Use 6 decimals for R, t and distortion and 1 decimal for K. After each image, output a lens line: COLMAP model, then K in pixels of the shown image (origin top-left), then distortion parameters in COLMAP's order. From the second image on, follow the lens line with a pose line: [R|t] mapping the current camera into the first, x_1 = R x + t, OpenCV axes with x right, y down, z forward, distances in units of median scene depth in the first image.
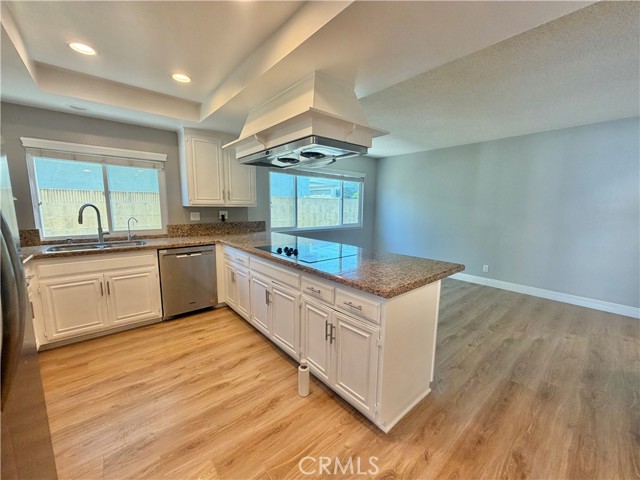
lens RADIAL K [[256.2, 0, 320.5], [0, 256.2, 239.7], [0, 0, 1]] dist [-0.002333, 0.001074]
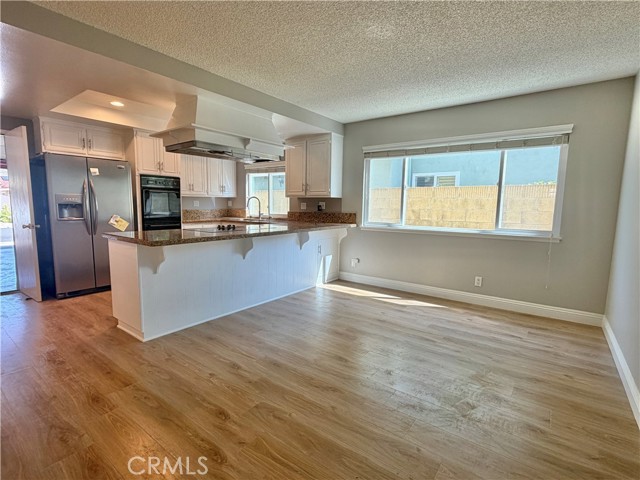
lens RADIAL K [[321.6, 0, 320.9], [0, 321.6, 238.5], [0, 0, 1]] dist [0.002830, -0.001677]
pose [[0.214627, 0.095810, -0.971985, 1.357249], [-0.139887, 0.987932, 0.066493, -0.063460], [0.966627, 0.121696, 0.225439, 0.948386]]
